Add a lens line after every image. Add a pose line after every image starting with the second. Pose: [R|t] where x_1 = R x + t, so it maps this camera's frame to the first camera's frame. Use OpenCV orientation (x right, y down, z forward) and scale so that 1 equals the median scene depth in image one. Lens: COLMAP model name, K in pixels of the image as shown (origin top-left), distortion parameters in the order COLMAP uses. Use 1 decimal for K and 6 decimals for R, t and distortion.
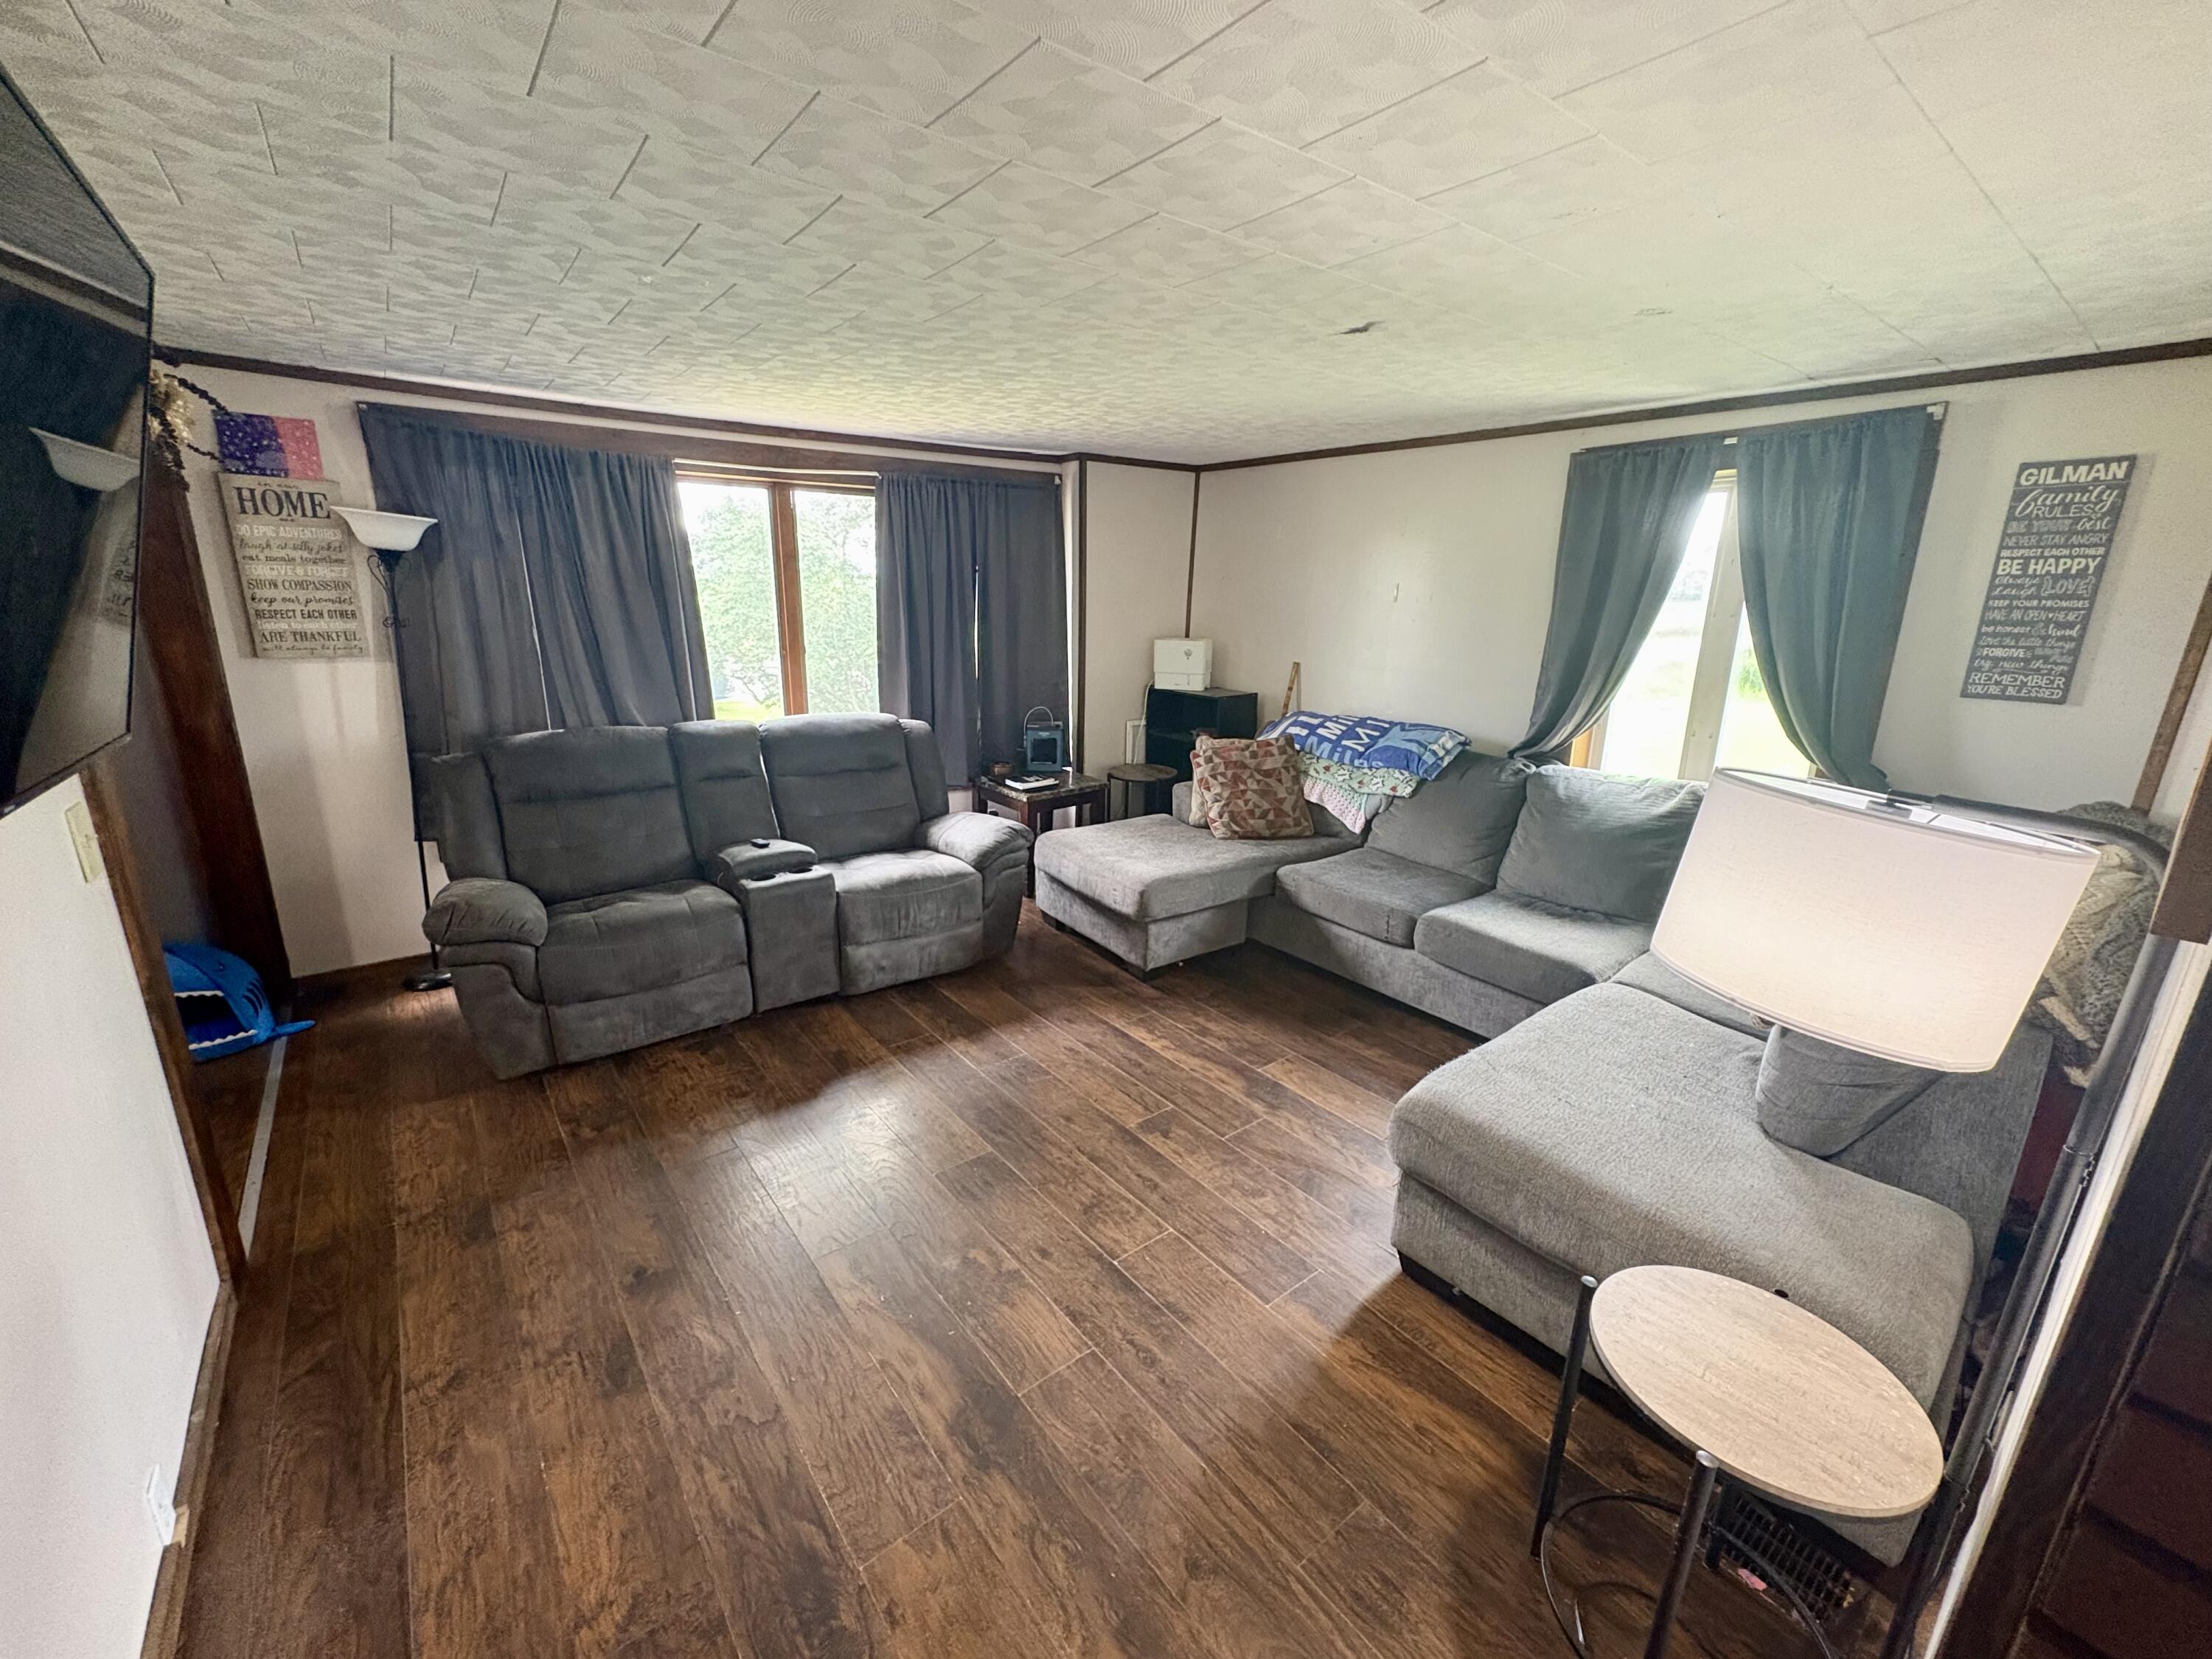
lens RADIAL K [[882.5, 0, 1104.7], [0, 882.5, 825.6], [0, 0, 1]] dist [0.001013, 0.000561]
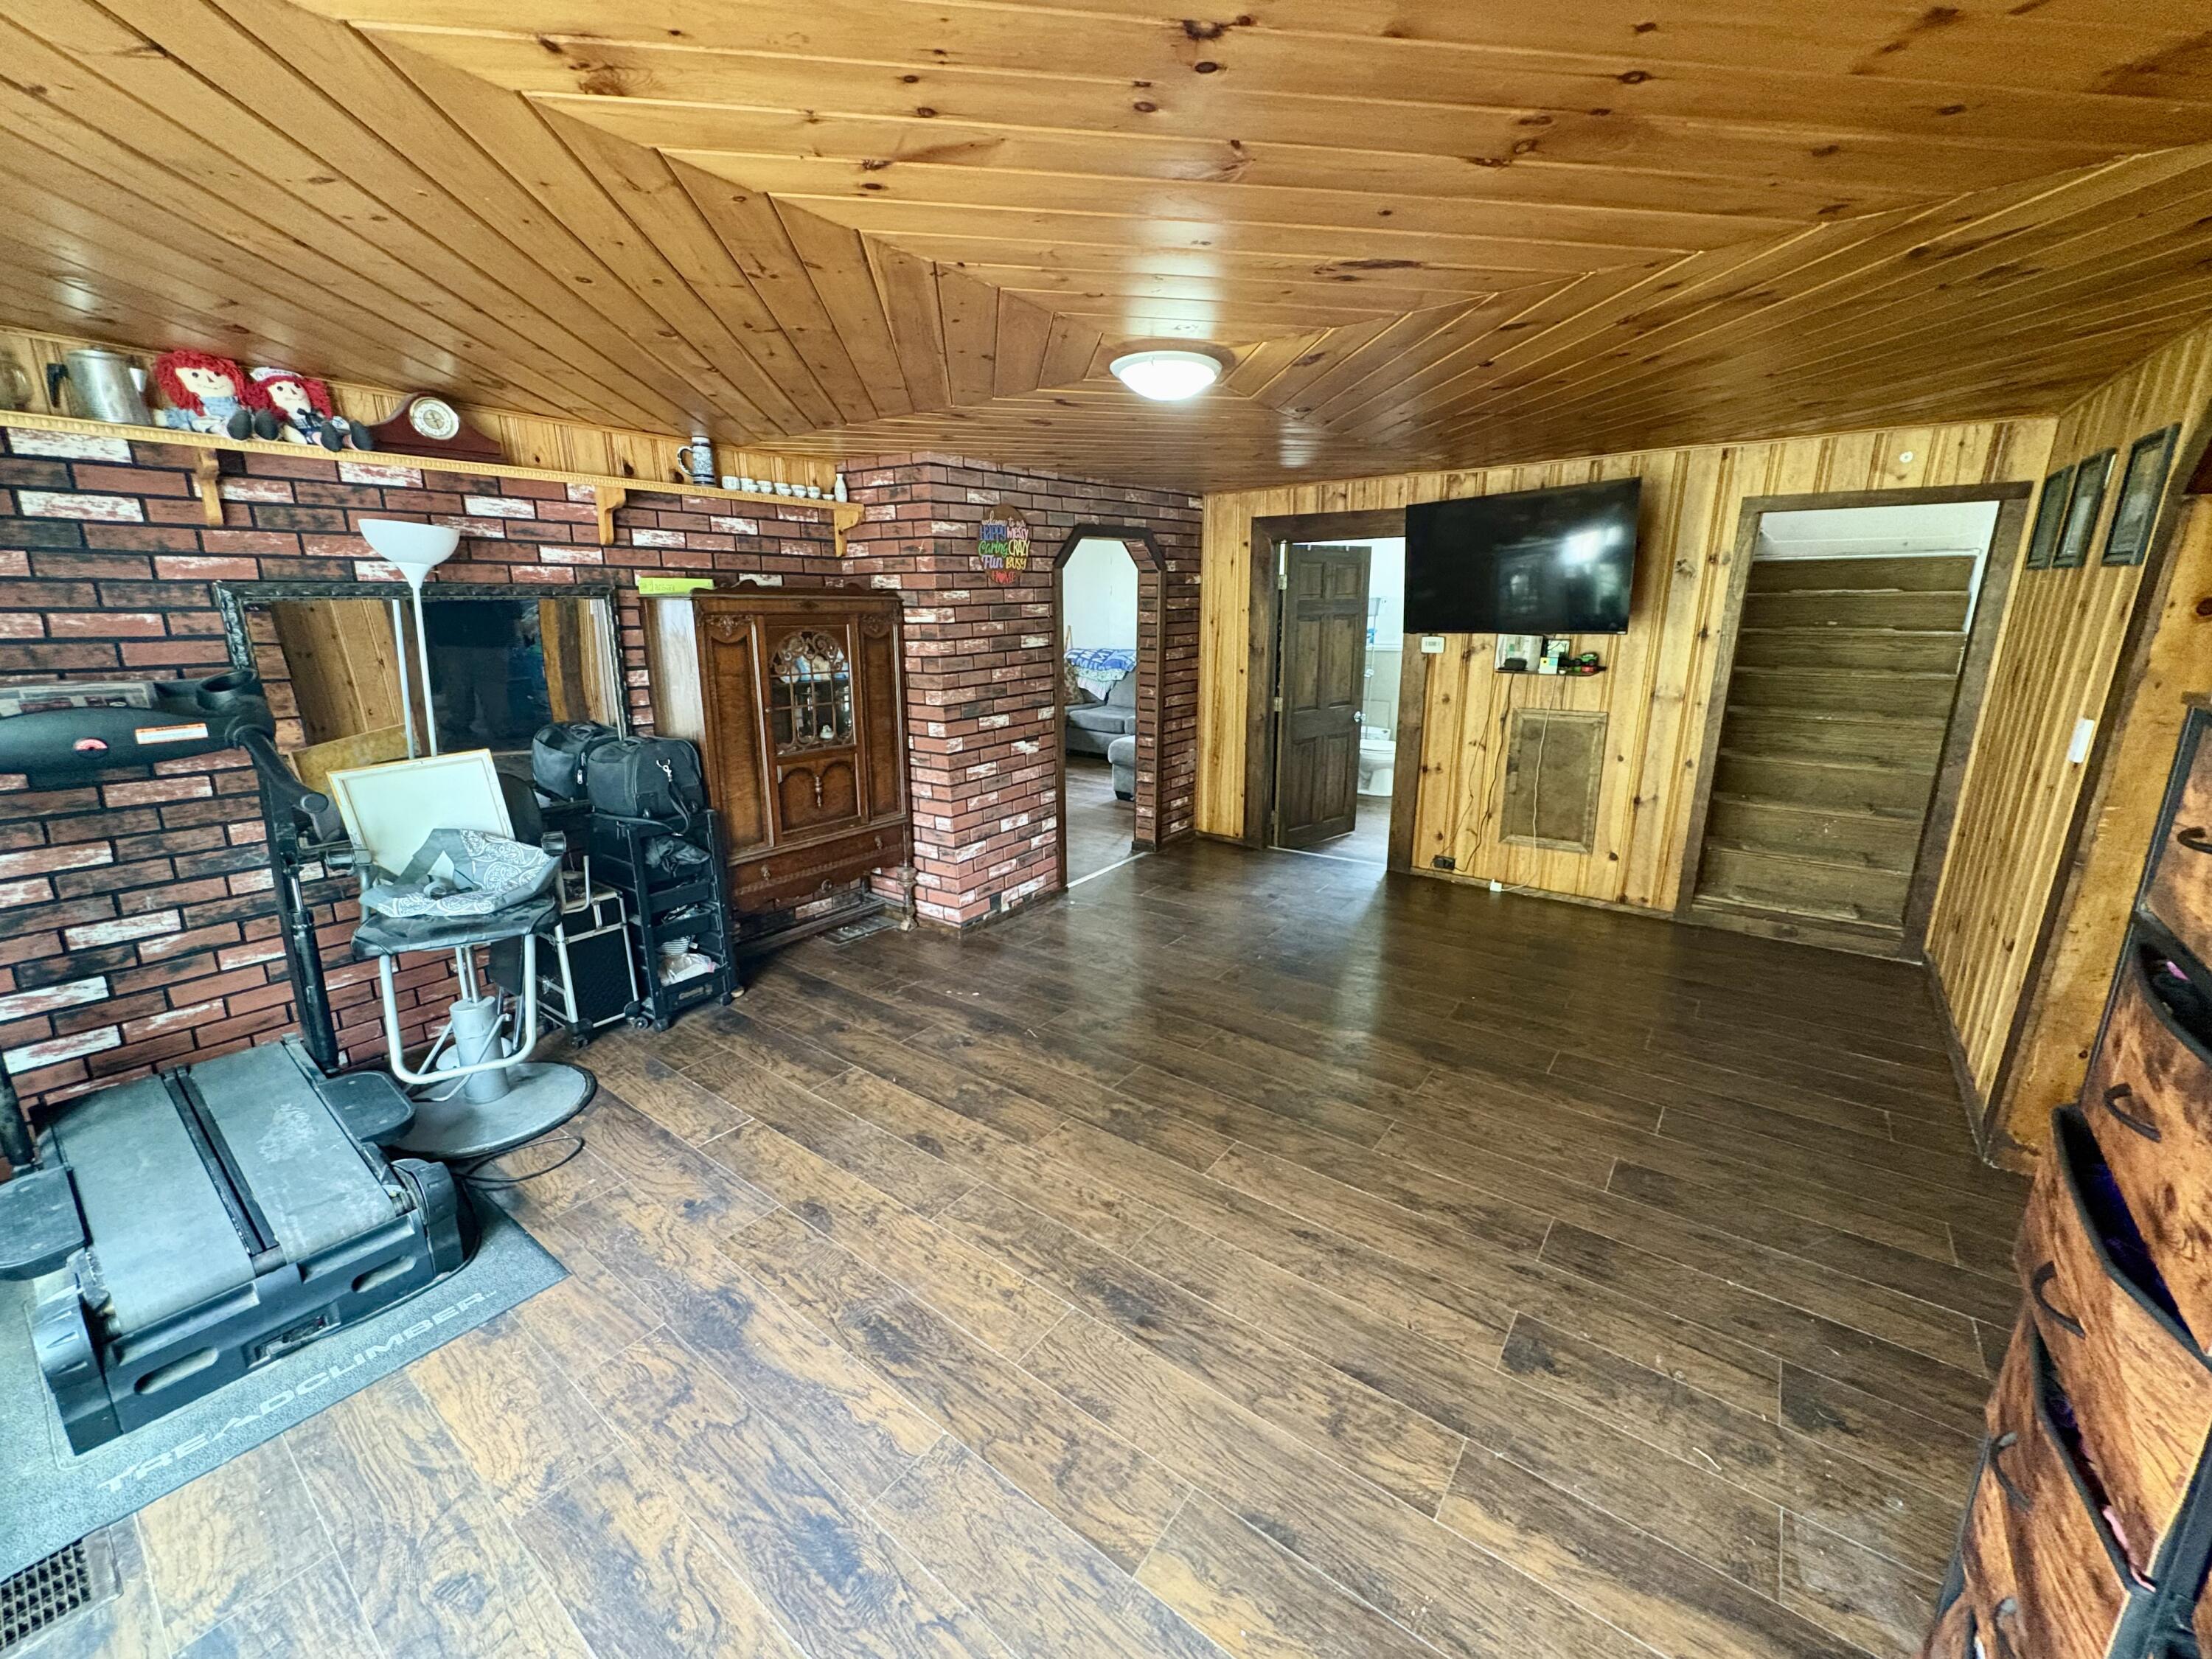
lens RADIAL K [[900.0, 0, 1100.7], [0, 900.0, 832.5], [0, 0, 1]] dist [0.000267, 0.000276]
pose [[0.968939, -0.086085, 0.231832, -0.337325], [0.086542, 0.996214, 0.008218, 0.397888], [-0.231662, 0.012101, 0.972721, -1.480602]]
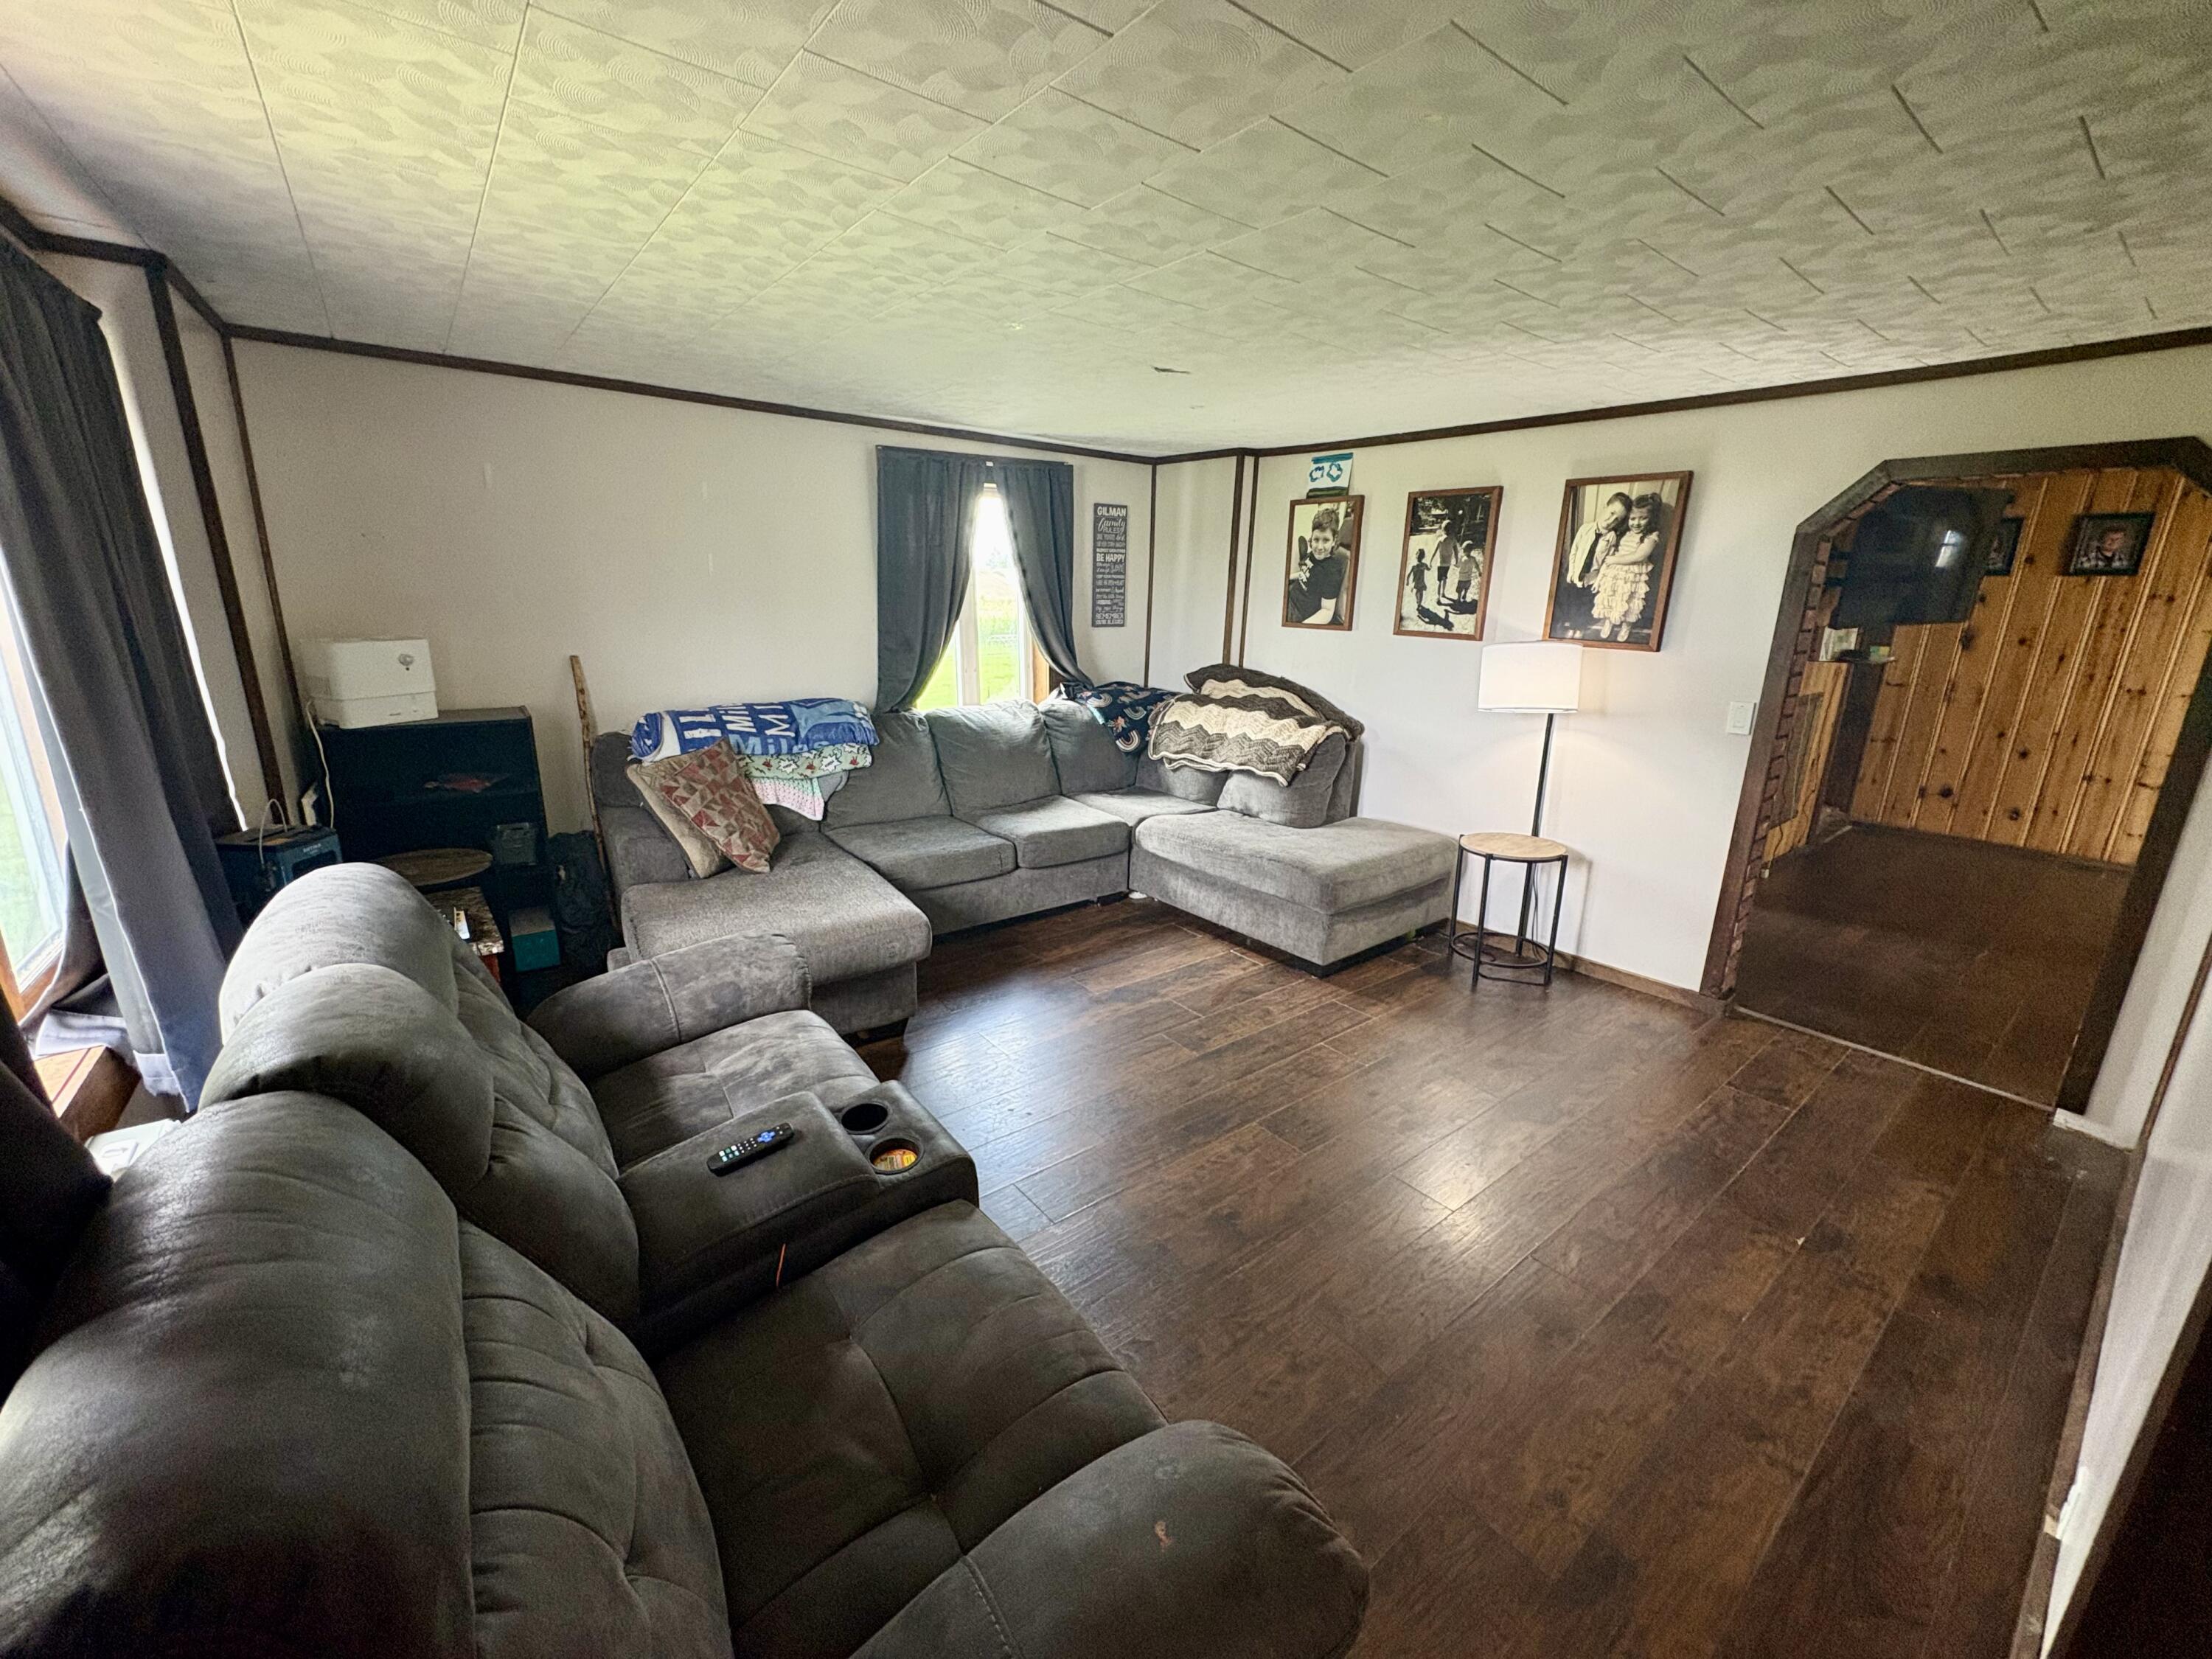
lens RADIAL K [[882.5, 0, 1104.7], [0, 882.5, 825.6], [0, 0, 1]] dist [0.001013, 0.000561]
pose [[0.011273, -0.280665, 0.959739, -0.781008], [0.238605, 0.932830, 0.269993, -0.210576], [-0.971051, 0.225955, 0.077484, 0.775873]]
